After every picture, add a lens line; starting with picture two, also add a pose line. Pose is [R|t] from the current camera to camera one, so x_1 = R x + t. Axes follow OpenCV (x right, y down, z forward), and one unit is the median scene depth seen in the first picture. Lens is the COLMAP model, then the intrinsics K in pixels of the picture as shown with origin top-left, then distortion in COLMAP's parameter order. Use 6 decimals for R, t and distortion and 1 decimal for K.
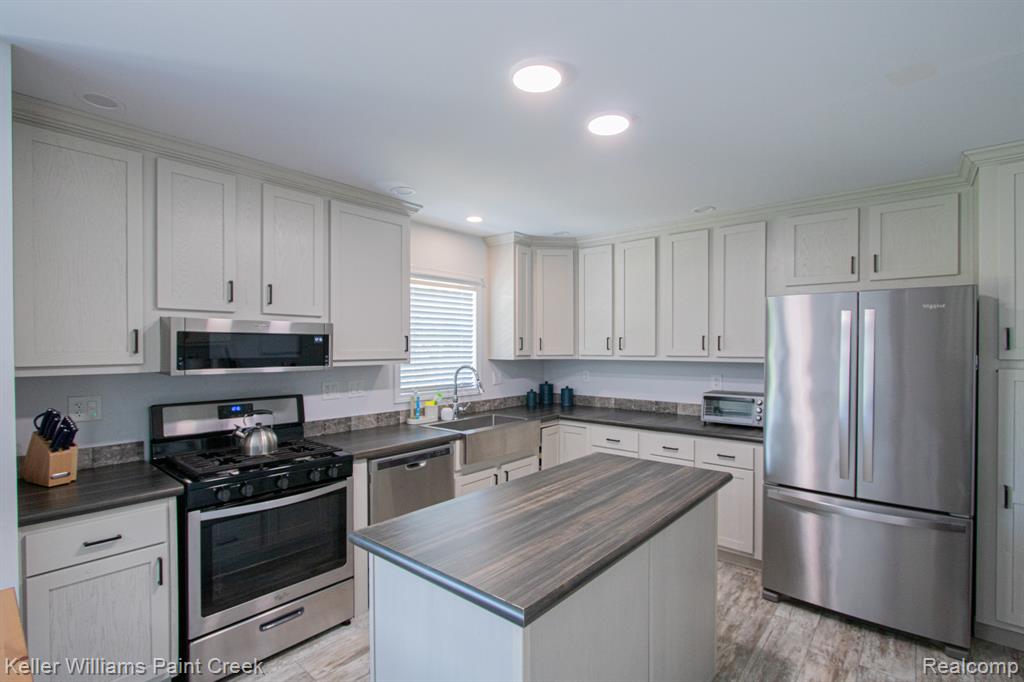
lens RADIAL K [[478.9, 0, 512.0], [0, 478.9, 341.0], [0, 0, 1]] dist [-0.014801, 0.000398]
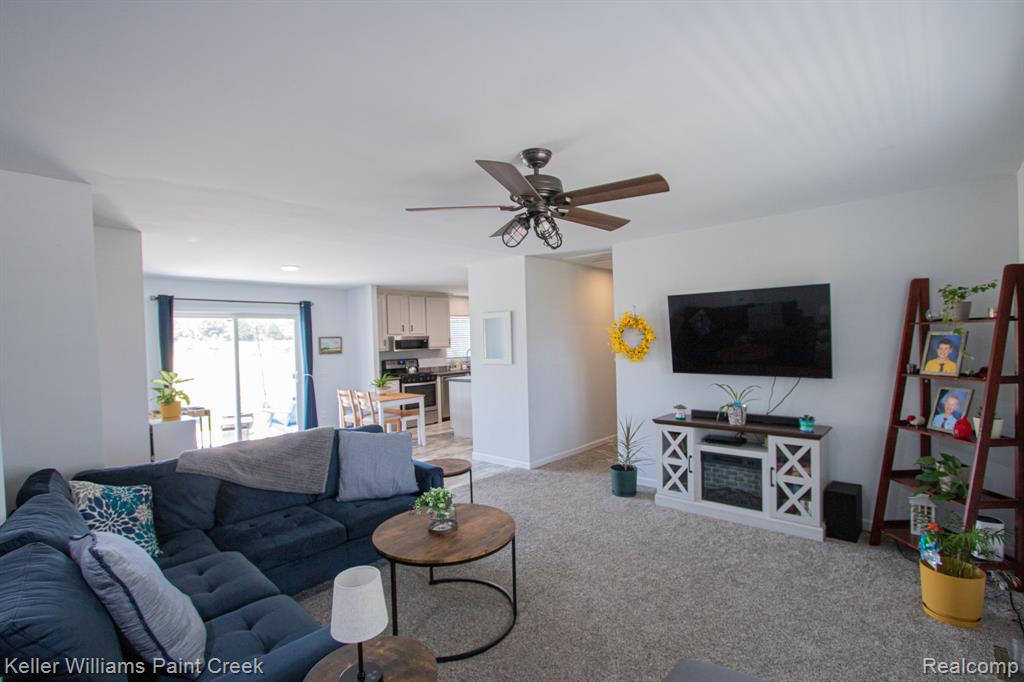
lens RADIAL K [[478.9, 0, 512.0], [0, 478.9, 341.0], [0, 0, 1]] dist [-0.014801, 0.000398]
pose [[0.998630, -0.028456, -0.043908, 0.352404], [0.029345, 0.999374, 0.019744, -0.050599], [0.043319, -0.021005, 0.998840, -2.332530]]
